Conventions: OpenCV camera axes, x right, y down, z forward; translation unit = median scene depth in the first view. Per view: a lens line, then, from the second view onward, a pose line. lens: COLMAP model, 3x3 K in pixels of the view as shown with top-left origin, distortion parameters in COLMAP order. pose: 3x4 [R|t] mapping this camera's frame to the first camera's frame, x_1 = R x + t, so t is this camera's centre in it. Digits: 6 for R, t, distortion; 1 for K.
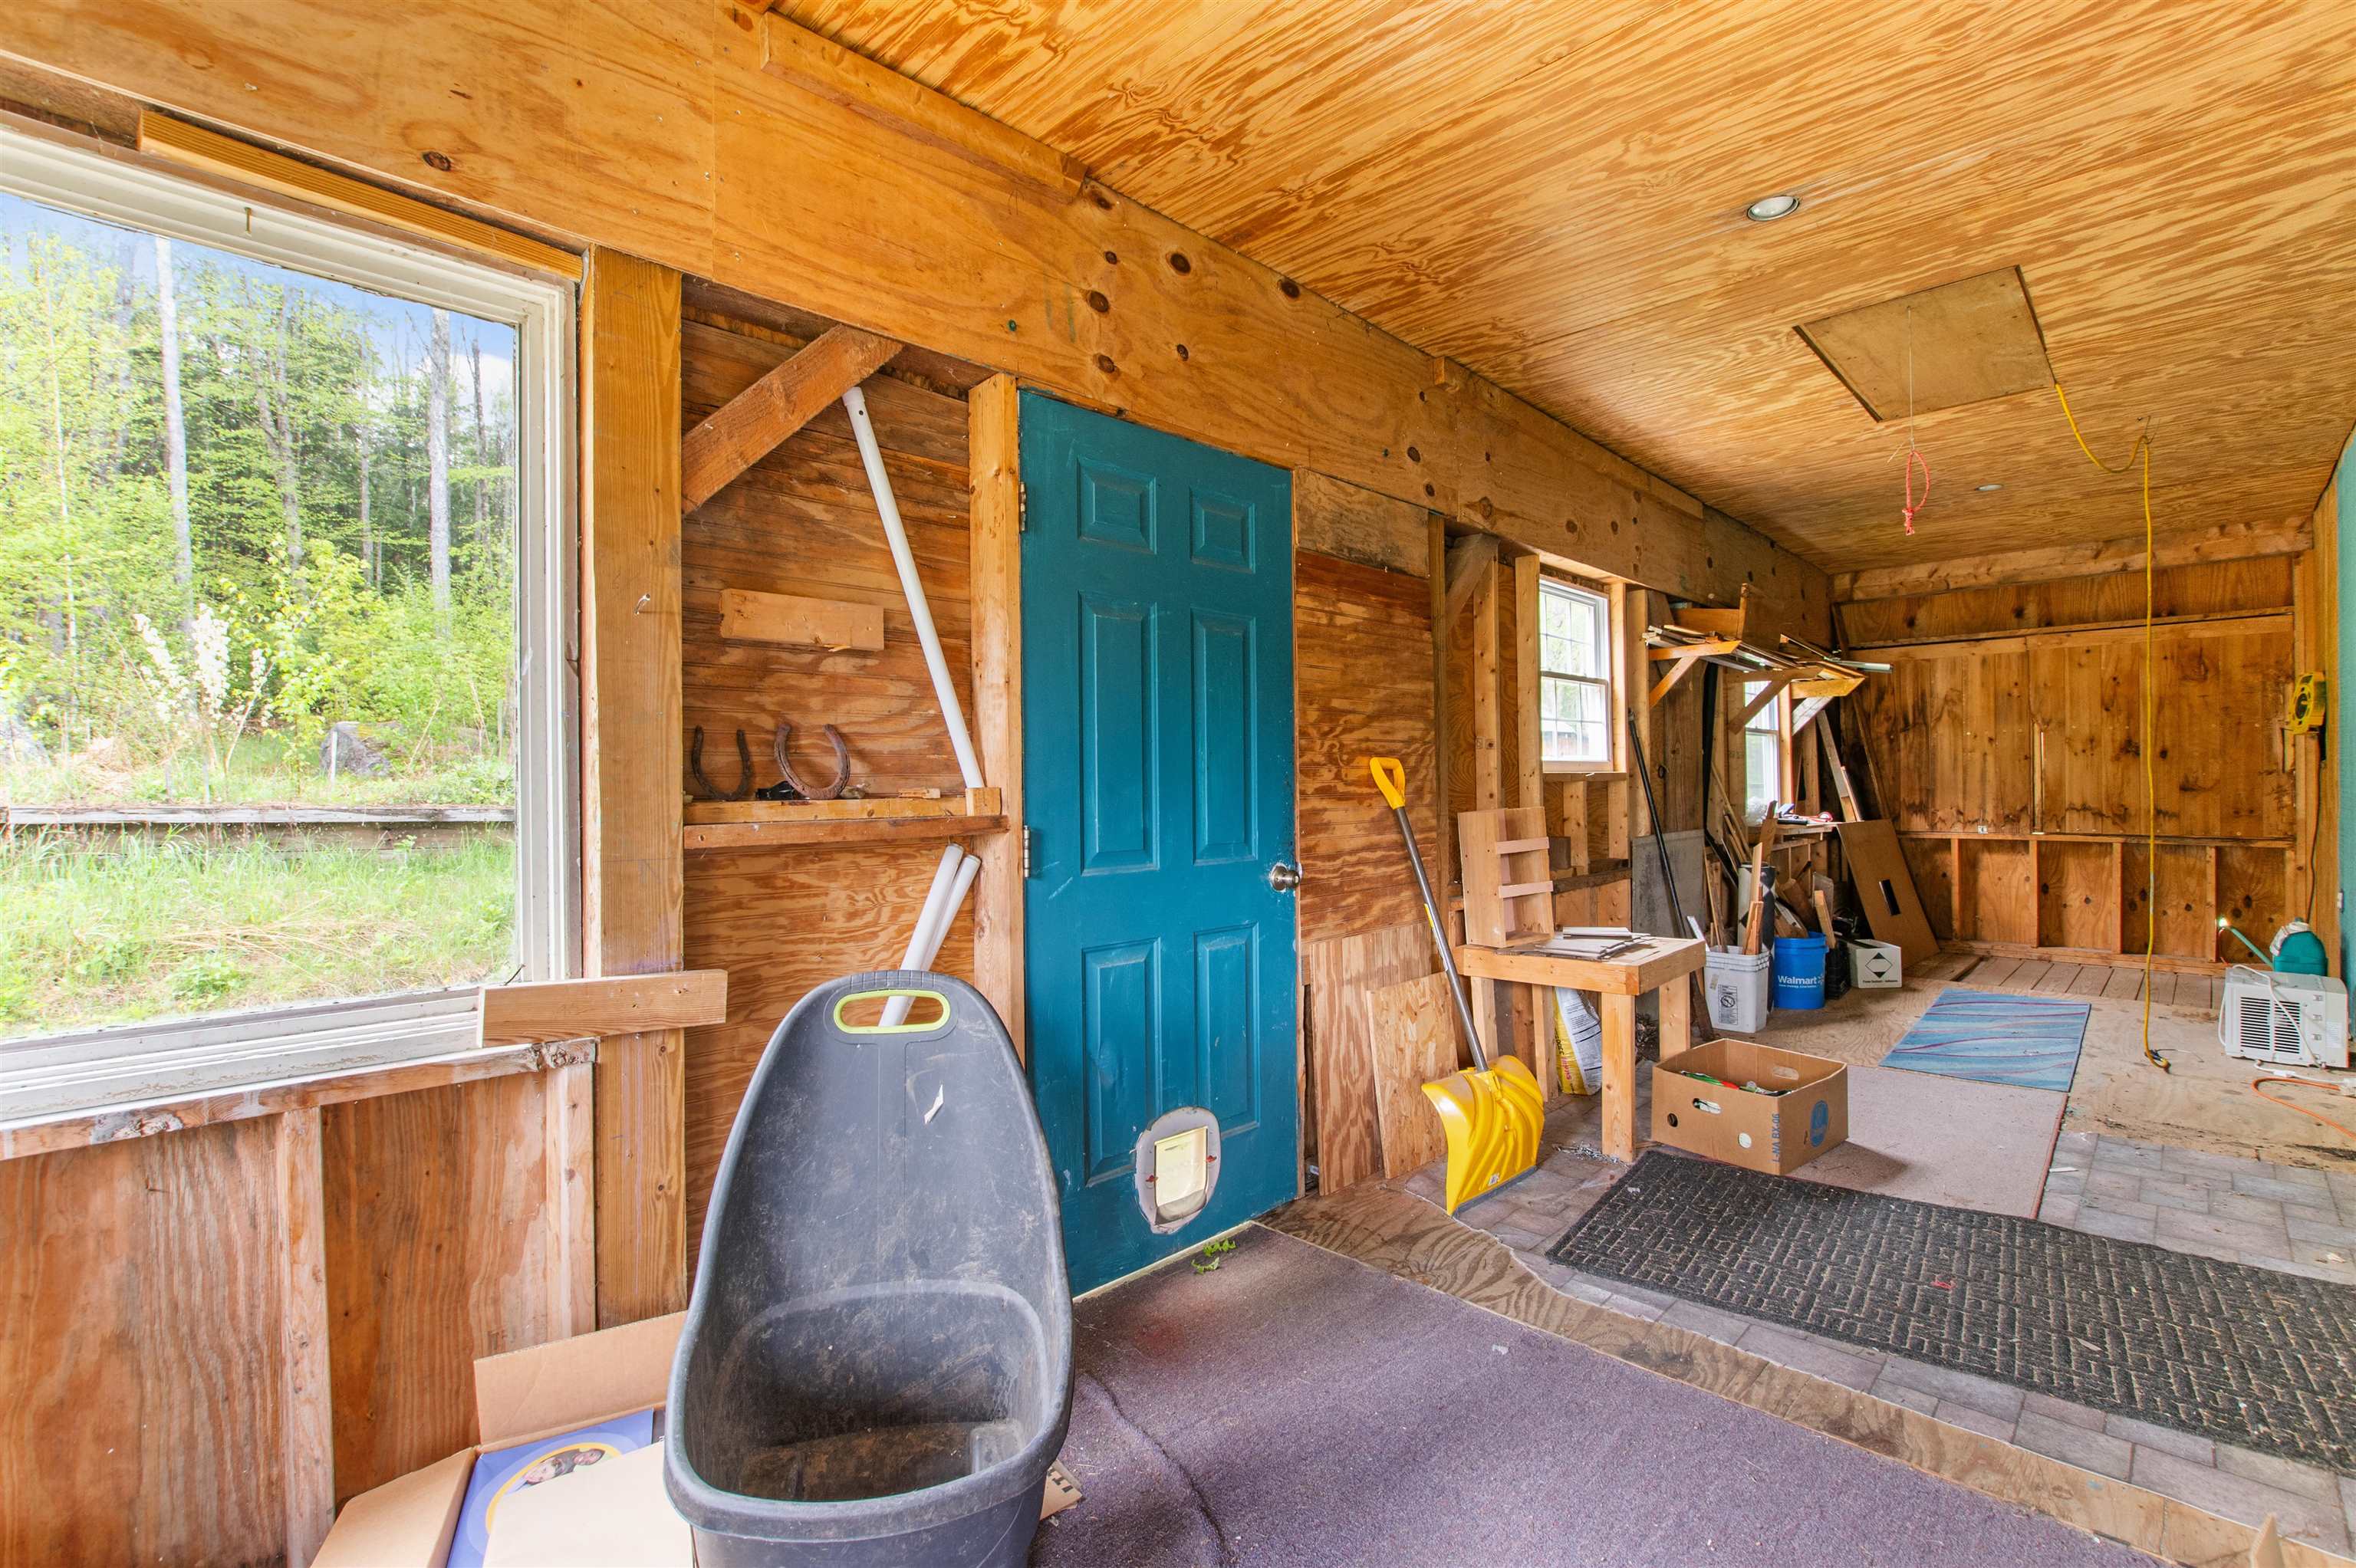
lens RADIAL K [[1037.8, 0, 1178.0], [0, 1037.8, 784.0], [0, 0, 1]] dist [-0.016202, 0.000273]
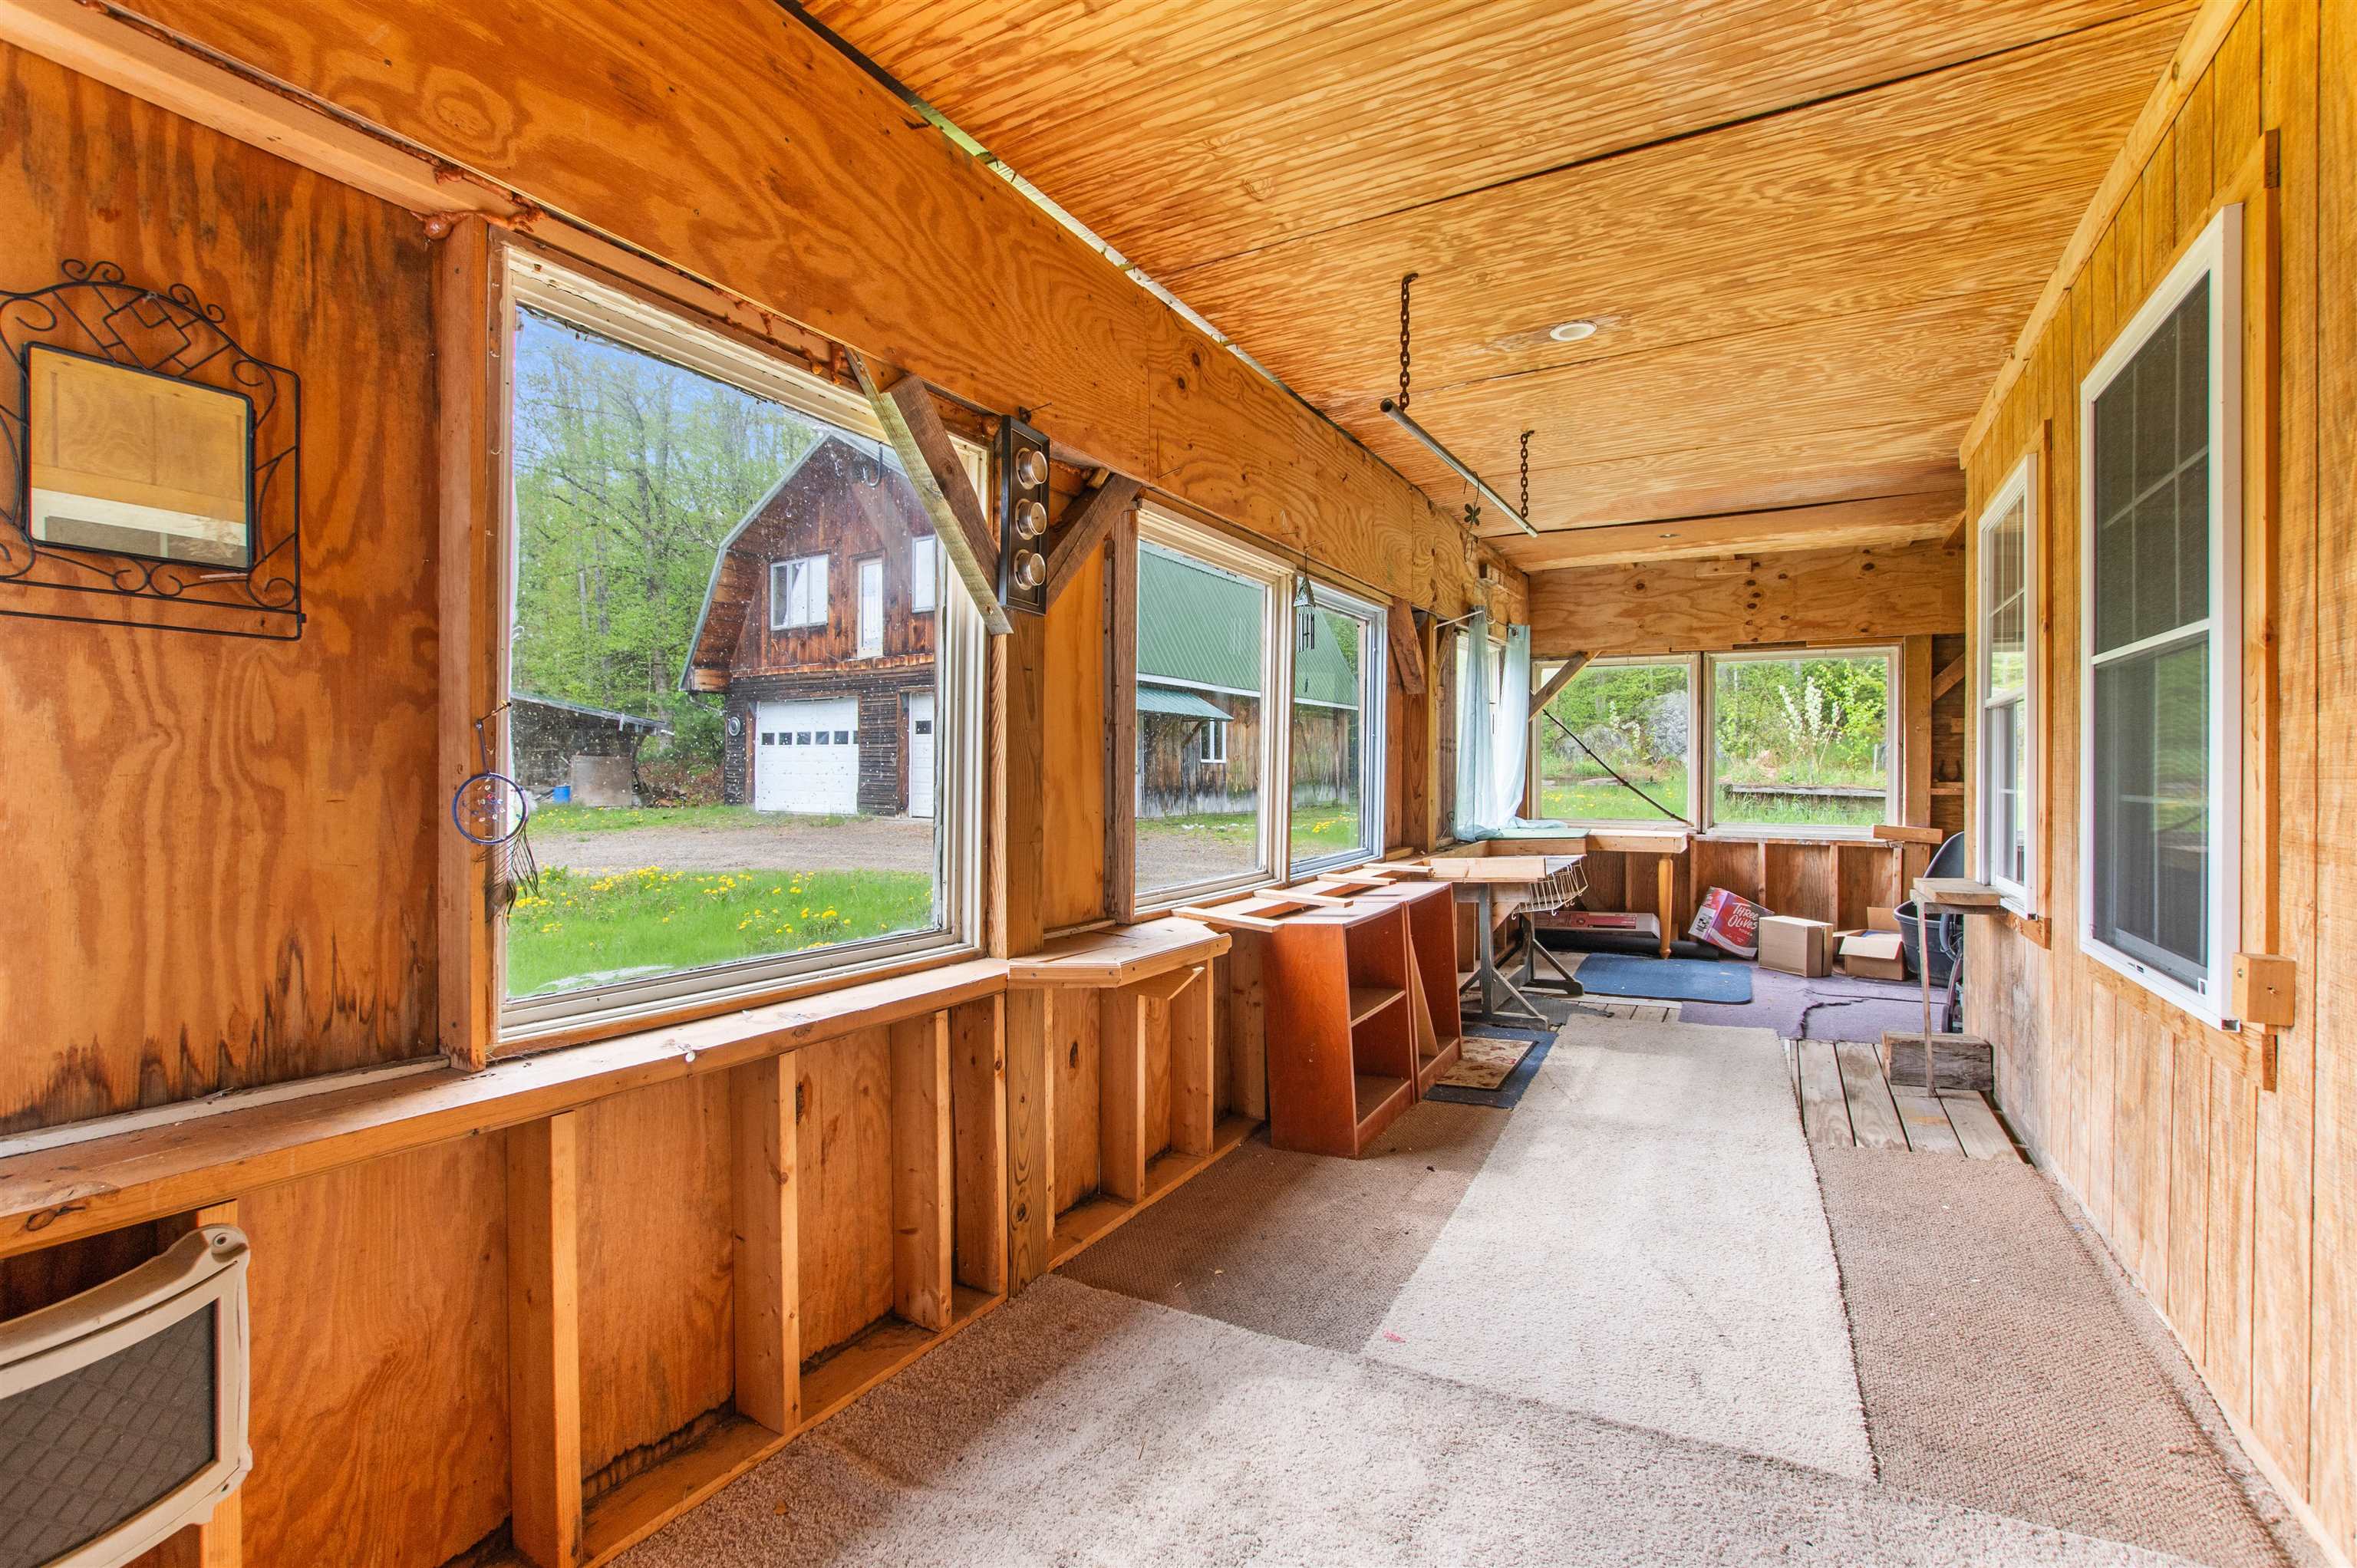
lens RADIAL K [[1038.3, 0, 1178.5], [0, 1038.3, 784.0], [0, 0, 1]] dist [-0.016202, 0.000273]
pose [[0.264079, 0.014698, -0.964389, 2.113980], [-0.005503, 0.999891, 0.013732, -0.008080], [0.964485, 0.001680, 0.264131, -2.289723]]
